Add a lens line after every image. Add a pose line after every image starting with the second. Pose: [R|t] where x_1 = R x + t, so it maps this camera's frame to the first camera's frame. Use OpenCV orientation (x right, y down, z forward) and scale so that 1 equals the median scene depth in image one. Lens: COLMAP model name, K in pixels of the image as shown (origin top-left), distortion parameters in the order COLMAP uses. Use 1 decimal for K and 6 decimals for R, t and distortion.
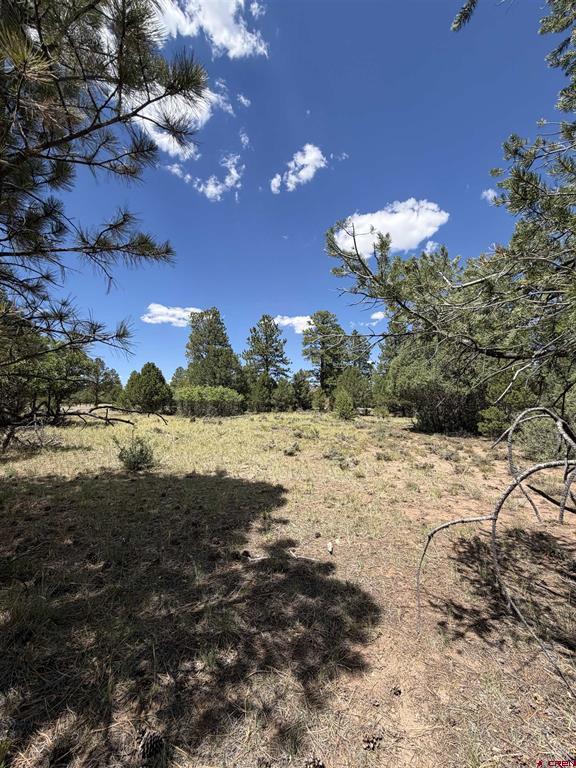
lens RADIAL K [[308.7, 0, 288.0], [0, 308.7, 384.0], [0, 0, 1]] dist [-0.000029, -0.000002]
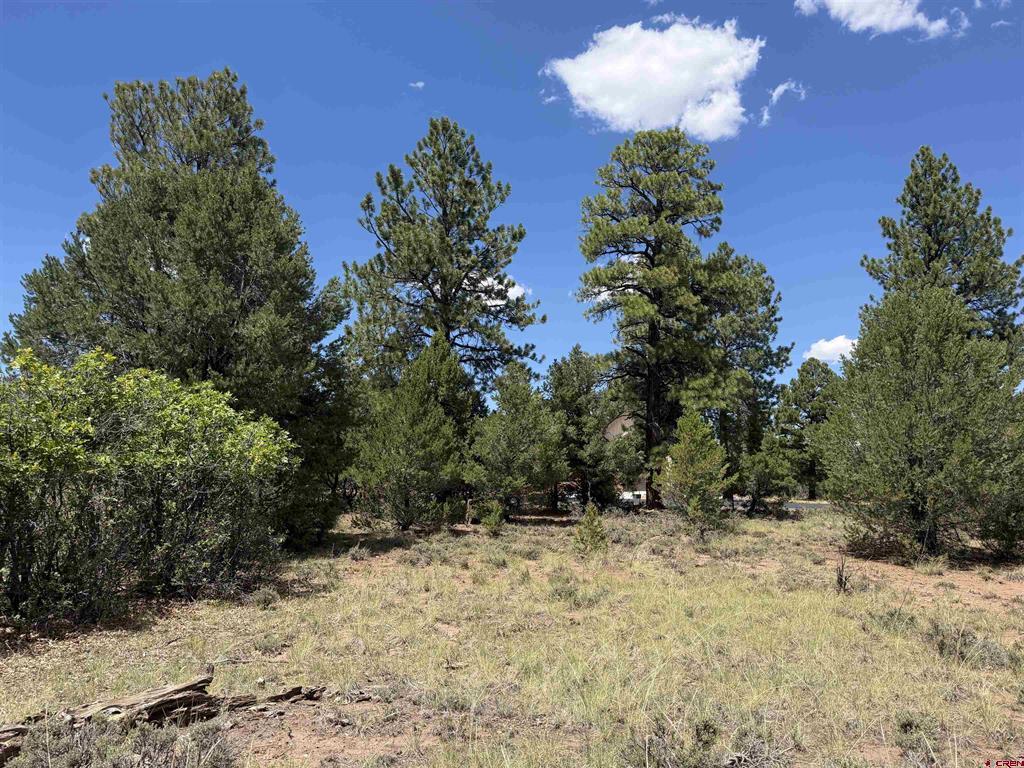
lens RADIAL K [[744.8, 0, 512.0], [0, 744.8, 384.0], [0, 0, 1]] dist [0.000869, 0.000031]
pose [[0.999564, 0.005774, 0.028947, -0.032523], [-0.003885, 0.997886, -0.064879, 0.024384], [-0.029260, 0.064738, 0.997473, 0.416851]]
